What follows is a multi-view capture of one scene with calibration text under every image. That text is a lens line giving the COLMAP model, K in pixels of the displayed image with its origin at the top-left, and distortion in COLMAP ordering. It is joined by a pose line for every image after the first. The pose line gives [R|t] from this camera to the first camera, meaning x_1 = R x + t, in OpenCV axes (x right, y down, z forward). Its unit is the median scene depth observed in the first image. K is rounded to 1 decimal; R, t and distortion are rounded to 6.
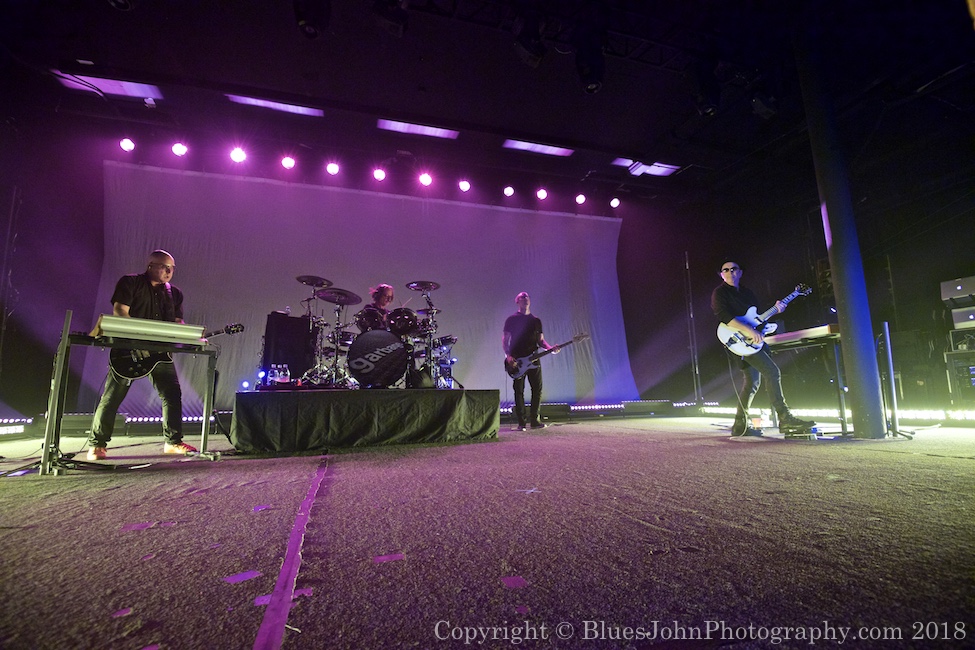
lens RADIAL K [[469.8, 0, 491.8], [0, 469.8, 330.5], [0, 0, 1]] dist [-0.037147, -0.004044]
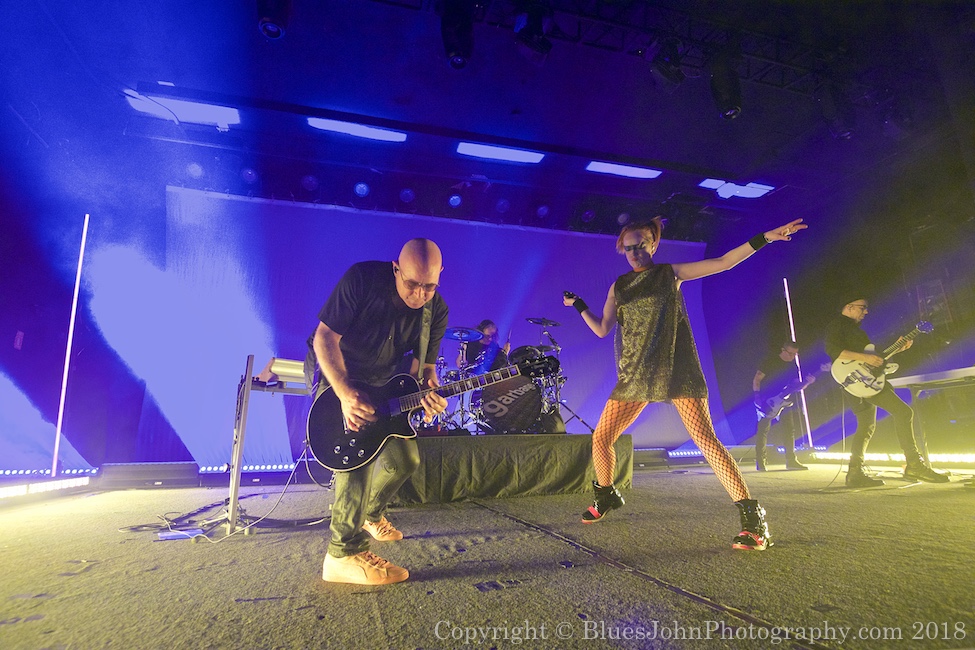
lens RADIAL K [[531.0, 0, 488.0], [0, 531.0, 326.3], [0, 0, 1]] dist [-0.018074, -0.001724]
pose [[0.999747, -0.005449, -0.021822, -0.221083], [0.003923, 0.997585, -0.069339, -0.012809], [0.022148, 0.069236, 0.997354, -0.051514]]
